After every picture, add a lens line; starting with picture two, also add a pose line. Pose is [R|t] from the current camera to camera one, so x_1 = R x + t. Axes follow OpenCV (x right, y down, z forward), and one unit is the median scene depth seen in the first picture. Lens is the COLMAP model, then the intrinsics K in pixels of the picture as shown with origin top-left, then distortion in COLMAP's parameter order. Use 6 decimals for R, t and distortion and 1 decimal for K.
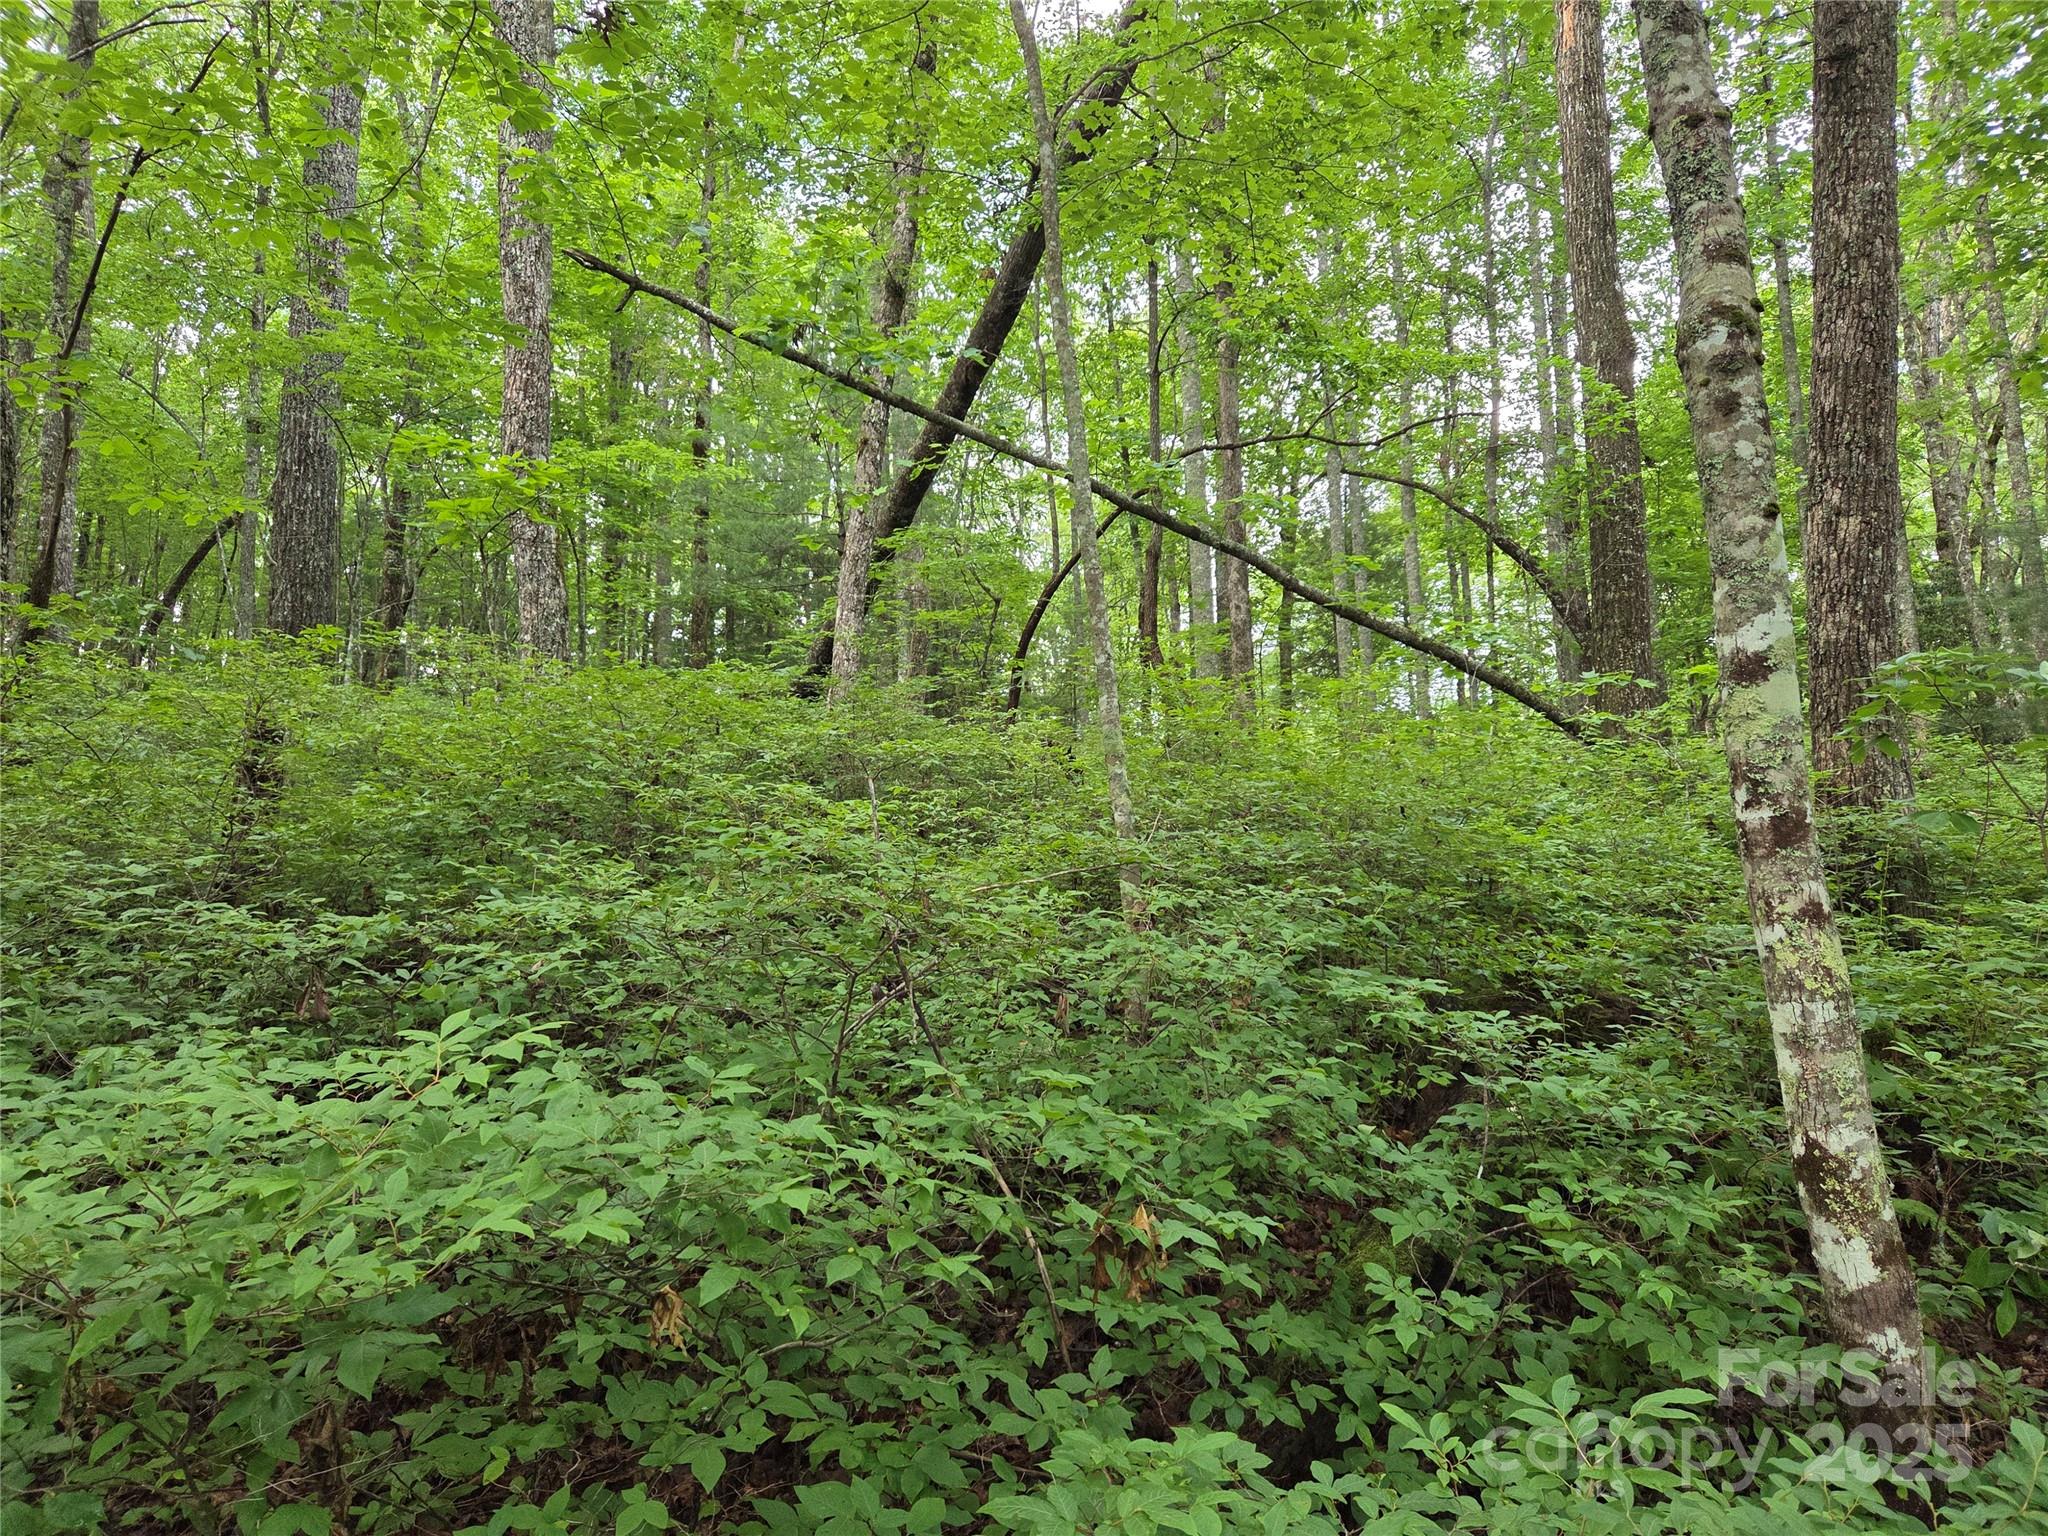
lens RADIAL K [[1324.6, 0, 1021.2], [0, 1324.6, 799.1], [0, 0, 1]] dist [0.001794, -0.001272]
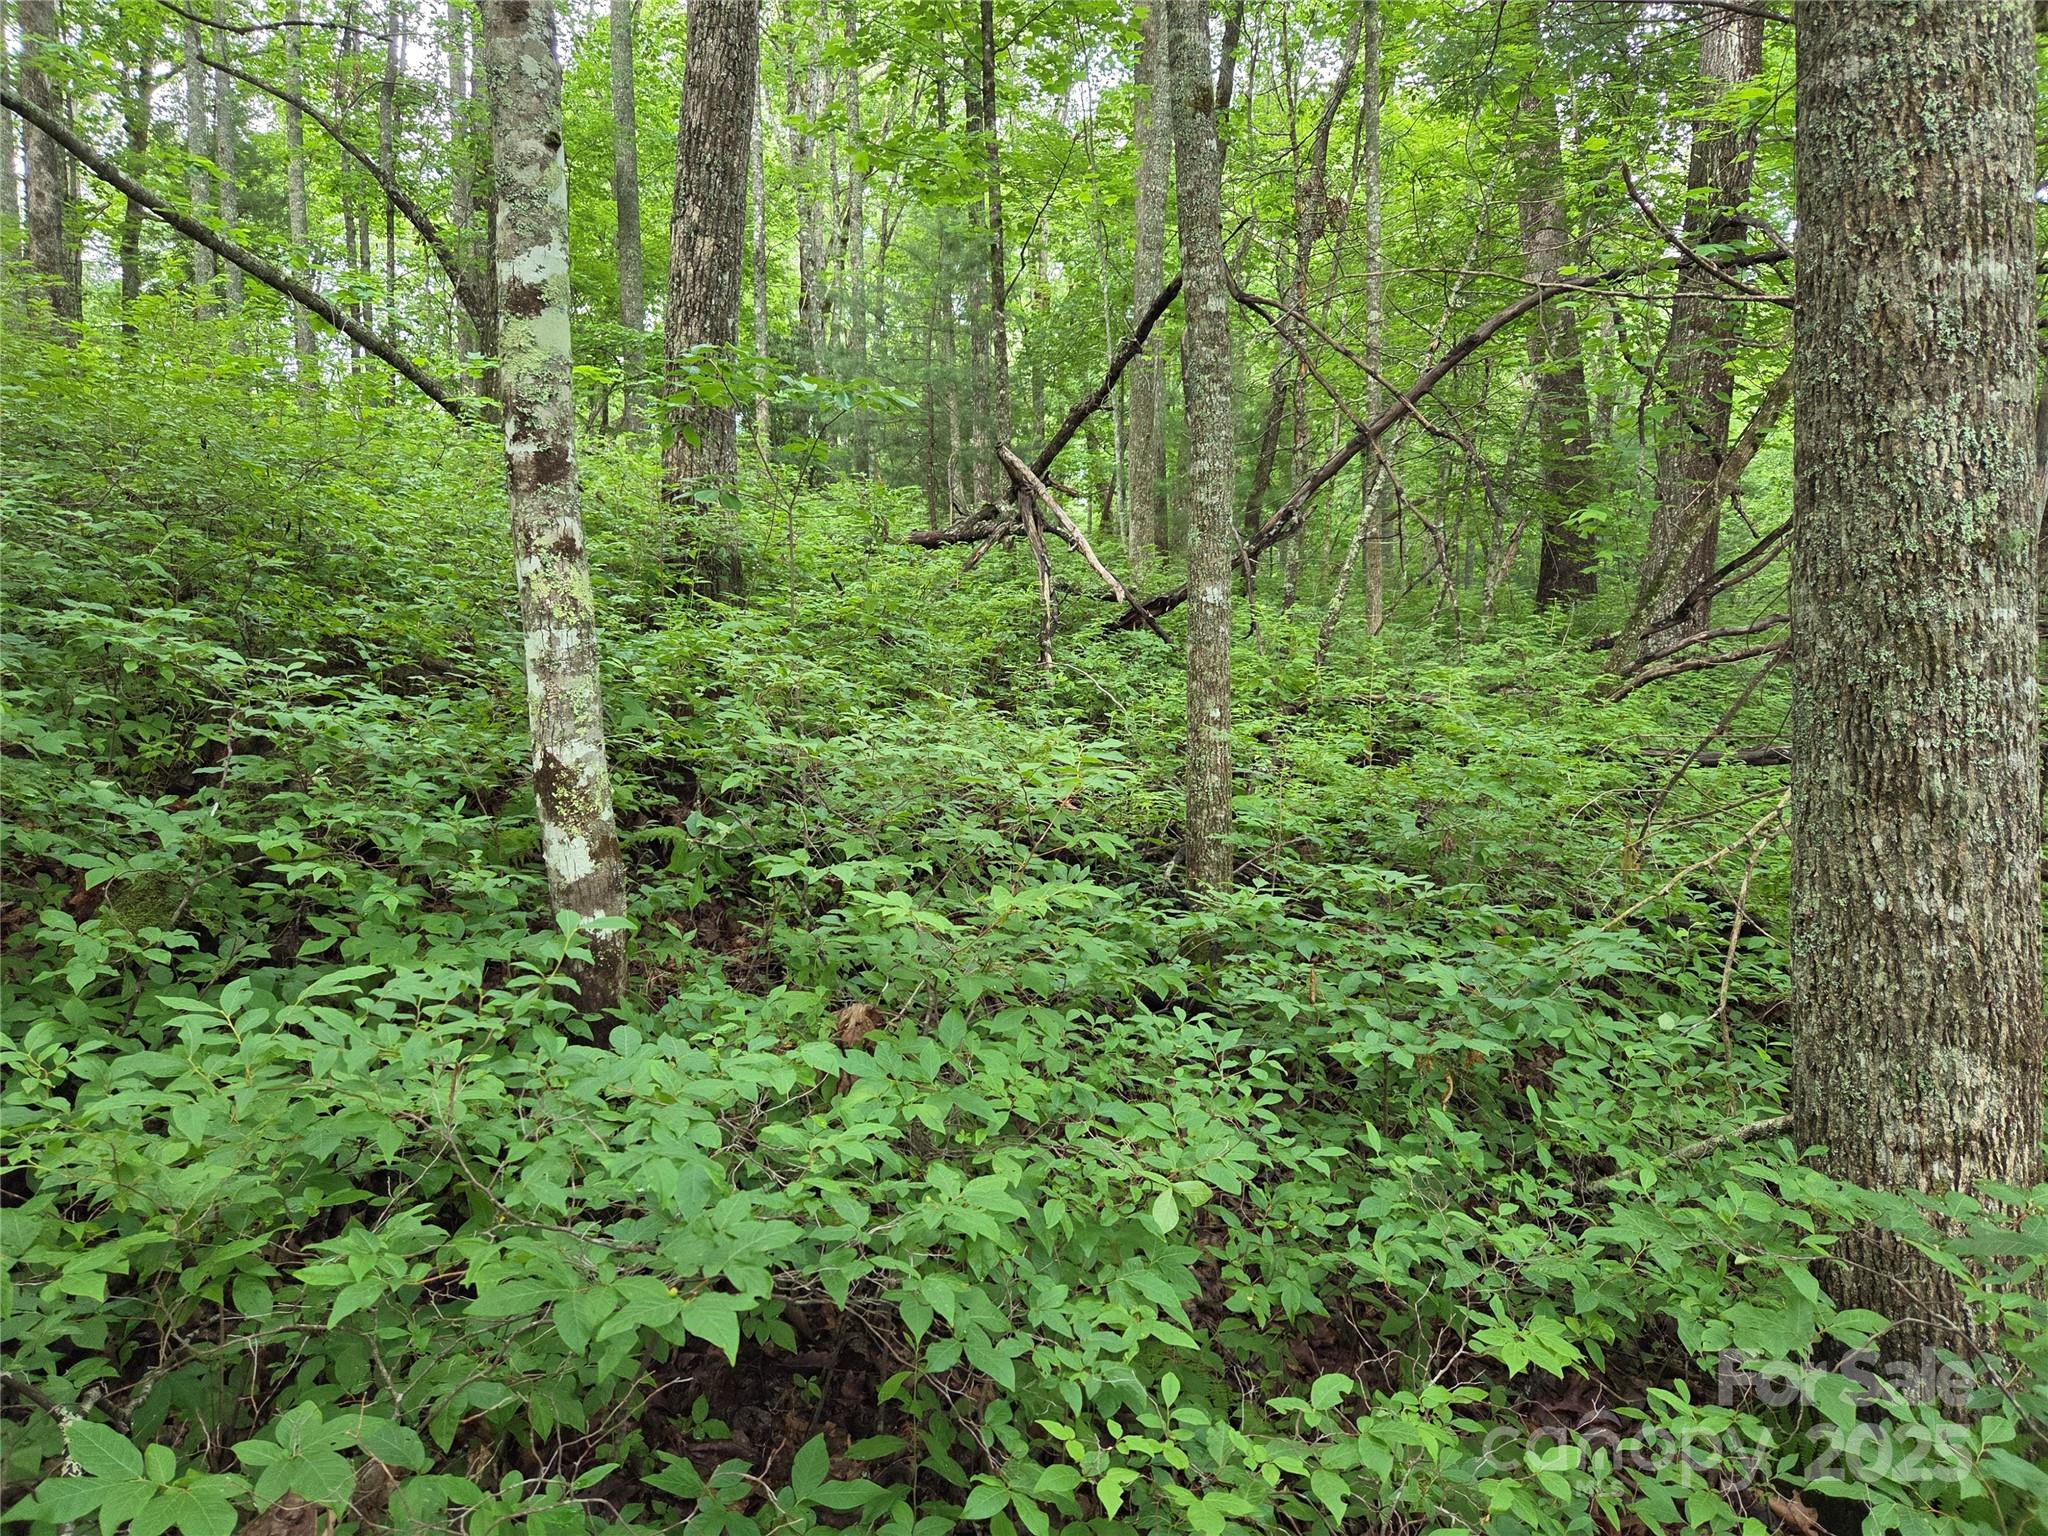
lens RADIAL K [[1332.6, 0, 1024.0], [0, 1332.6, 768.0], [0, 0, 1]] dist [-0.002086, -0.002406]
pose [[0.706894, -0.039262, 0.706229, 0.096385], [-0.101442, 0.982509, 0.156159, 0.055201], [-0.700007, -0.182029, 0.690547, -0.022453]]
